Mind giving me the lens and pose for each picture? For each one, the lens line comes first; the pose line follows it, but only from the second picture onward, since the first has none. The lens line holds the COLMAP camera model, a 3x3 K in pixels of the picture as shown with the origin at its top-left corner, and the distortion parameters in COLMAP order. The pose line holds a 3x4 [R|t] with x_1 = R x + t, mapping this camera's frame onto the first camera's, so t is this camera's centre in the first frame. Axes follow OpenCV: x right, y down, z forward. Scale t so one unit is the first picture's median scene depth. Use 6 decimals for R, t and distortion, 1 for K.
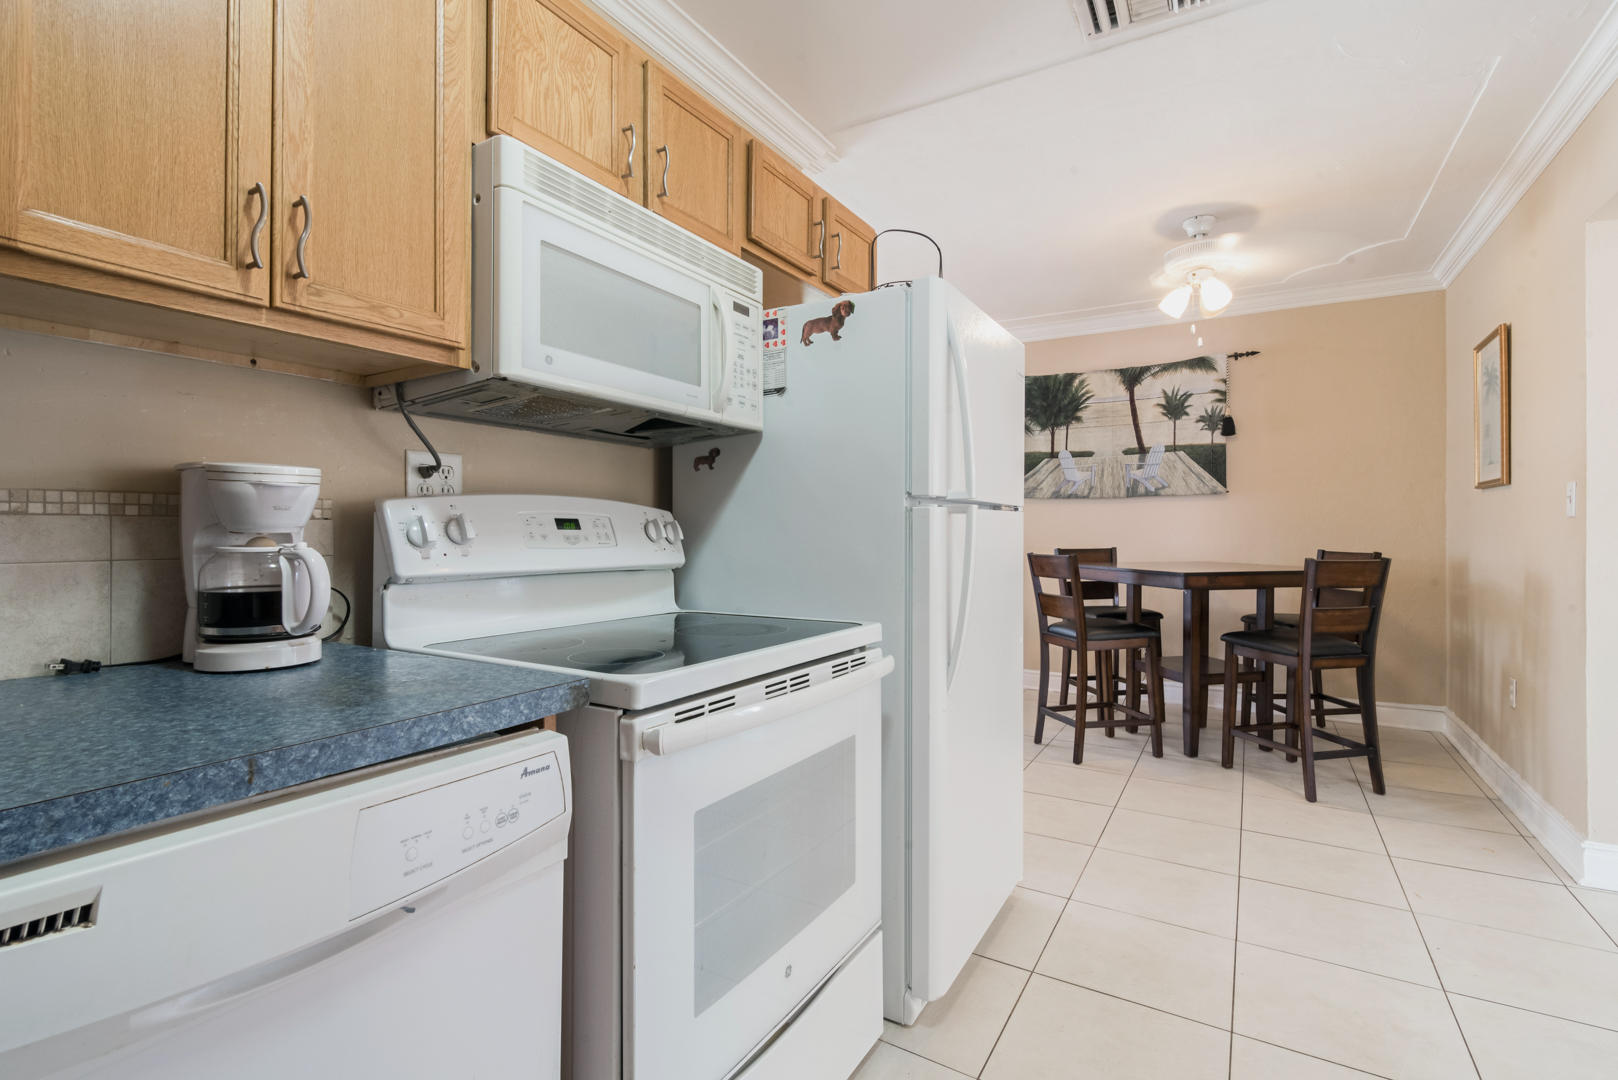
lens RADIAL K [[741.3, 0, 761.8], [0, 741.3, 540.5], [0, 0, 1]] dist [-0.018604, 0.001129]
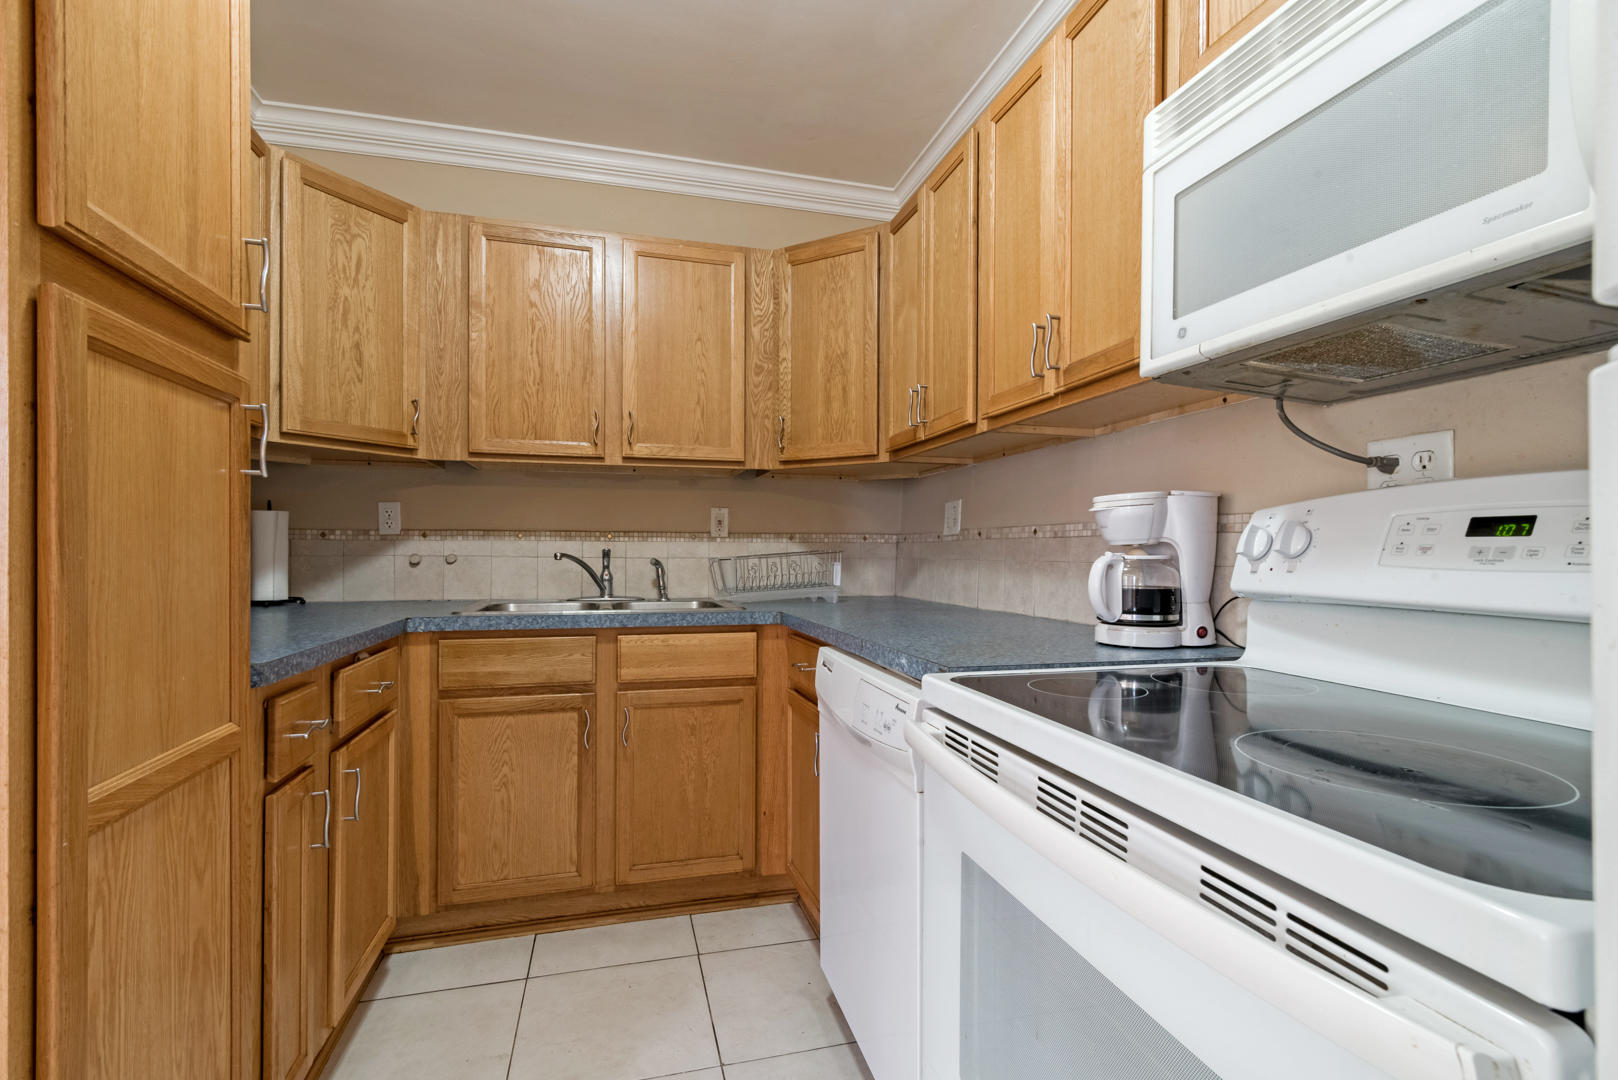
lens RADIAL K [[741.3, 0, 811.4], [0, 741.3, 551.7], [0, 0, 1]] dist [-0.018604, 0.001129]
pose [[-0.669646, -0.001593, -0.742679, 0.528608], [-0.012397, 0.999882, 0.009033, -0.002551], [0.742577, 0.015256, -0.669587, 1.101225]]
